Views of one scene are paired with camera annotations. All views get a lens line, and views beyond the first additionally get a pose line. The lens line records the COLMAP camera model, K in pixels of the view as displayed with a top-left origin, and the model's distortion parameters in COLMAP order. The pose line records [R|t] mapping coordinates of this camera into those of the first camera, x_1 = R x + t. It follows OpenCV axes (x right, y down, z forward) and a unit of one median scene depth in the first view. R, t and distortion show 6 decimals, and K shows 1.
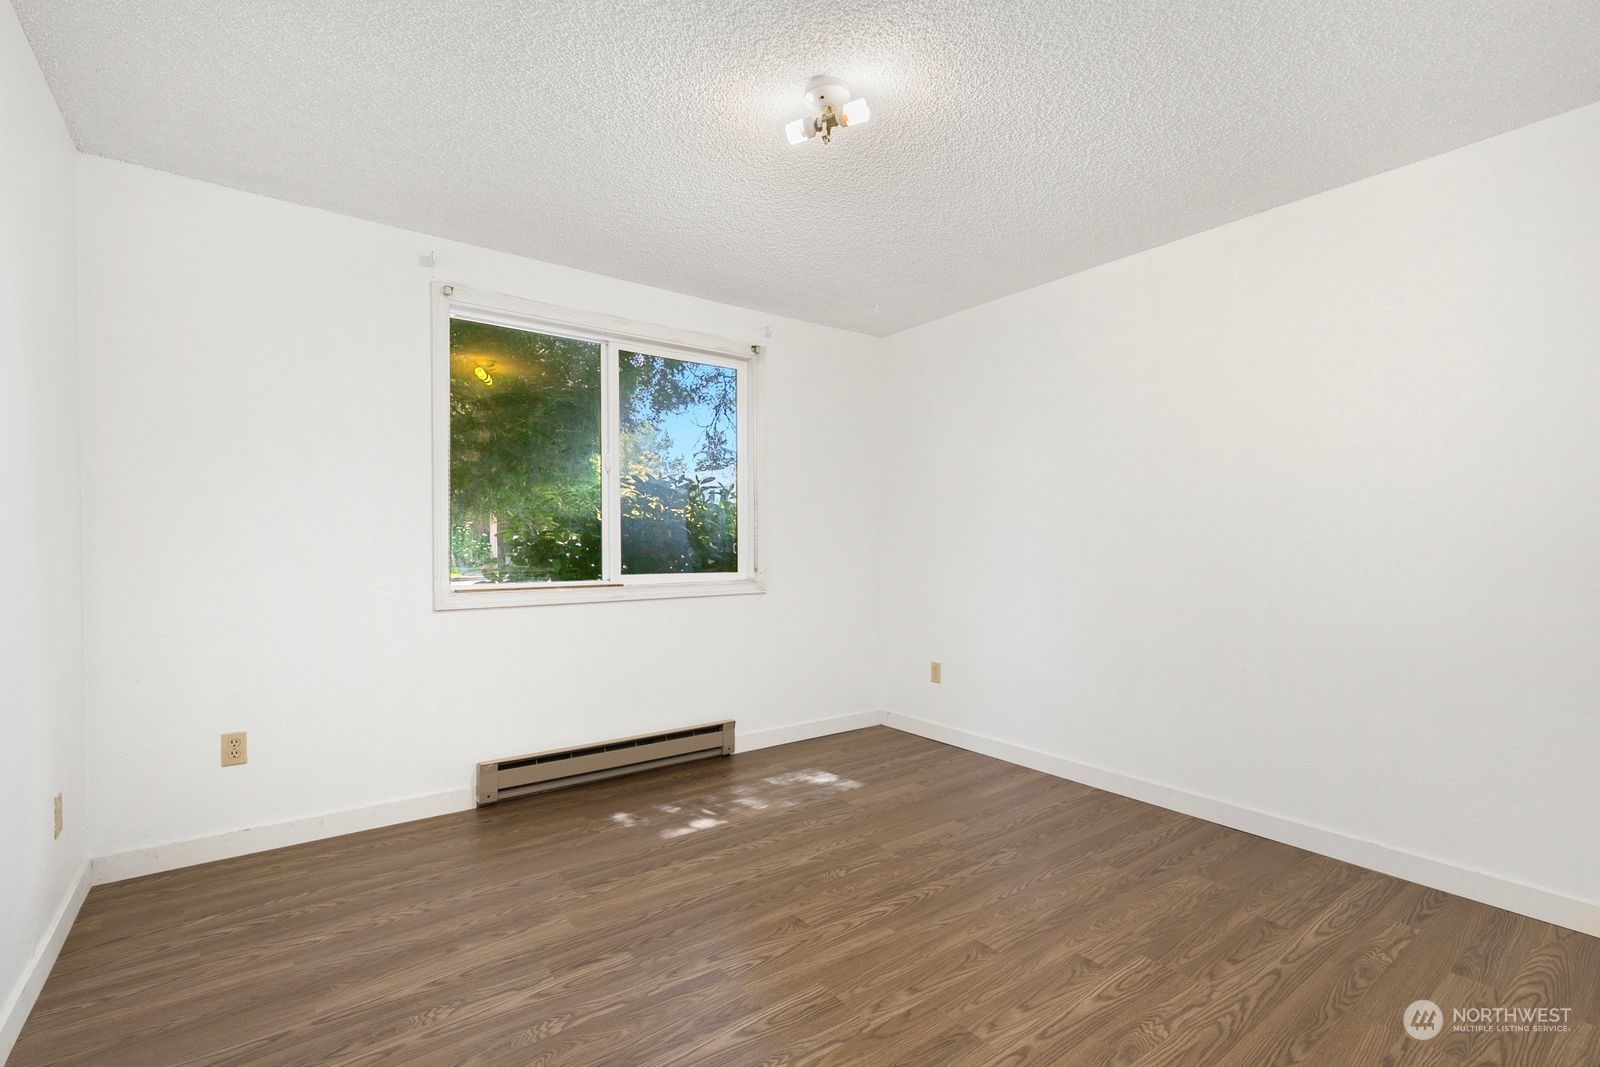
lens RADIAL K [[728.4, 0, 801.3], [0, 728.4, 525.2], [0, 0, 1]] dist [0.005463, -0.000218]
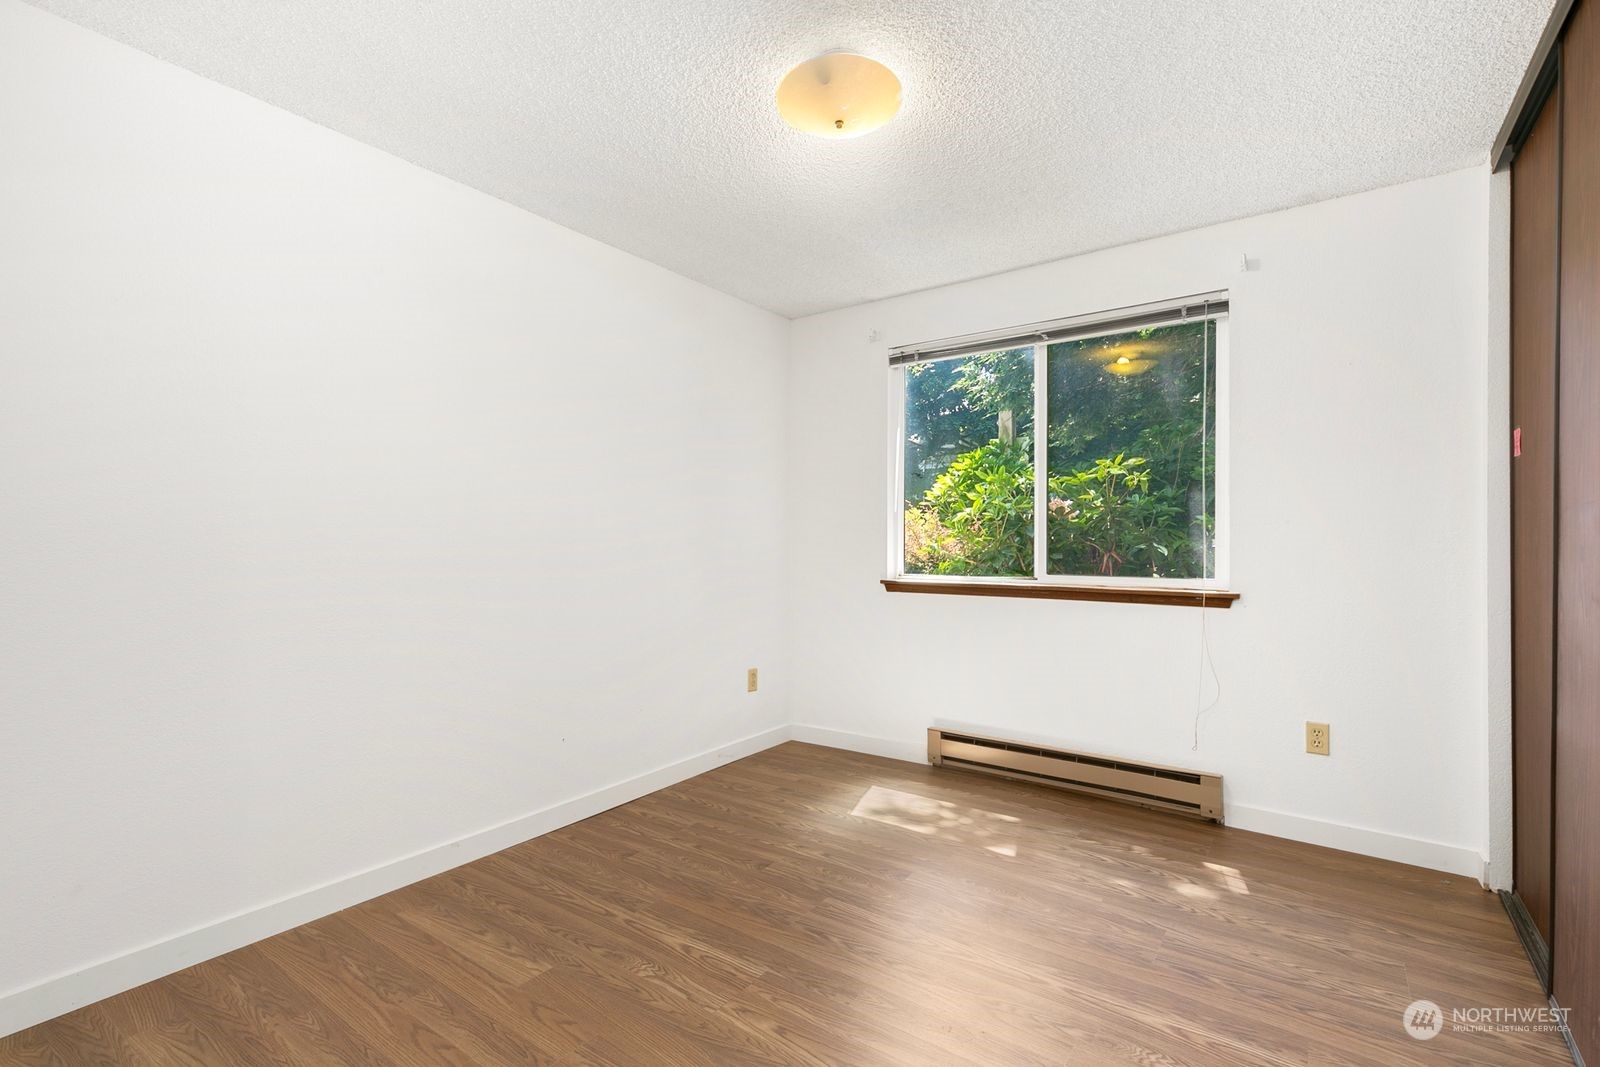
lens RADIAL K [[728.4, 0, 796.3], [0, 728.4, 543.2], [0, 0, 1]] dist [0.005463, -0.000218]
pose [[0.299437, 0.006394, -0.954095, 0.488933], [0.019949, 0.999717, 0.012960, 0.008467], [0.953907, -0.022914, 0.299225, 0.363392]]
